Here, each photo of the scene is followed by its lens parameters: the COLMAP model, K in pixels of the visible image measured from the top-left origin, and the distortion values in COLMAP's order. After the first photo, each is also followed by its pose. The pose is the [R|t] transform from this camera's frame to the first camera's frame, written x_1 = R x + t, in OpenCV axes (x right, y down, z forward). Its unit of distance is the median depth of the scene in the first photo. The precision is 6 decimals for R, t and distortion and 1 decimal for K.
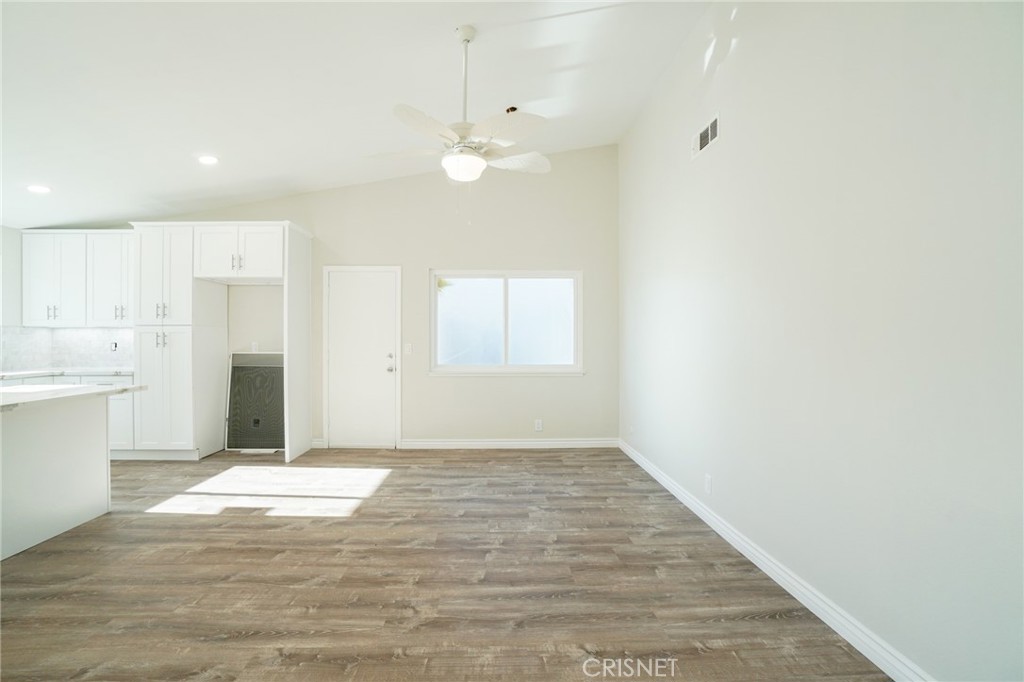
lens RADIAL K [[455.9, 0, 507.2], [0, 455.9, 340.6], [0, 0, 1]] dist [-0.059147, 0.020533]
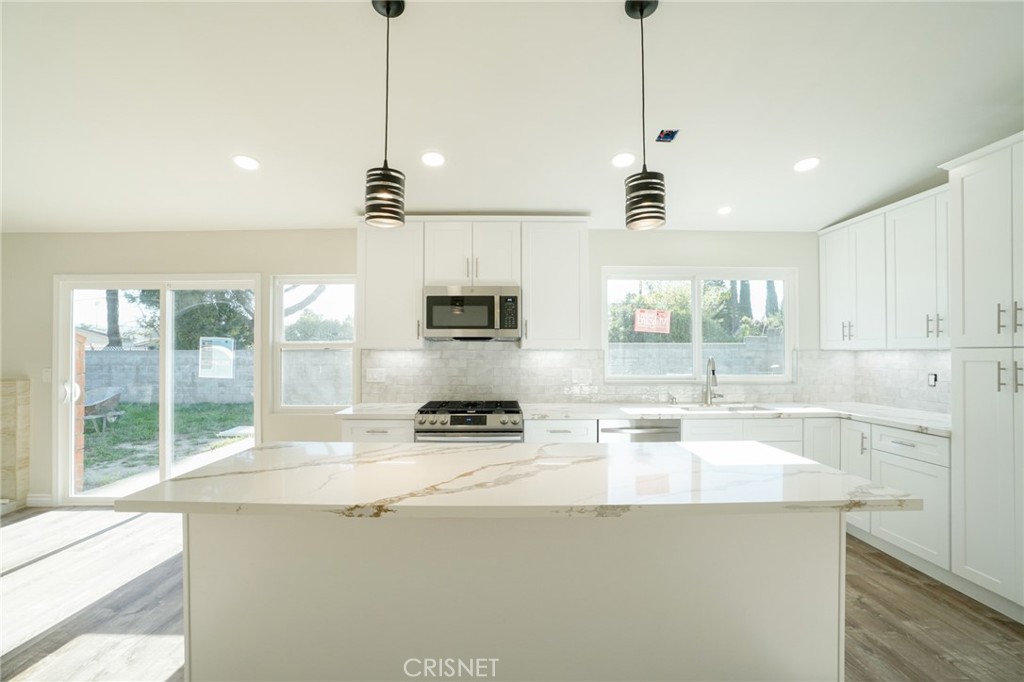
lens RADIAL K [[455.9, 0, 499.7], [0, 455.9, 349.1], [0, 0, 1]] dist [-0.059147, 0.020533]
pose [[-0.018227, -0.008322, -0.999799, -0.271294], [-0.004815, 0.999954, -0.008236, -0.023982], [0.999822, 0.004664, -0.018266, 0.420006]]
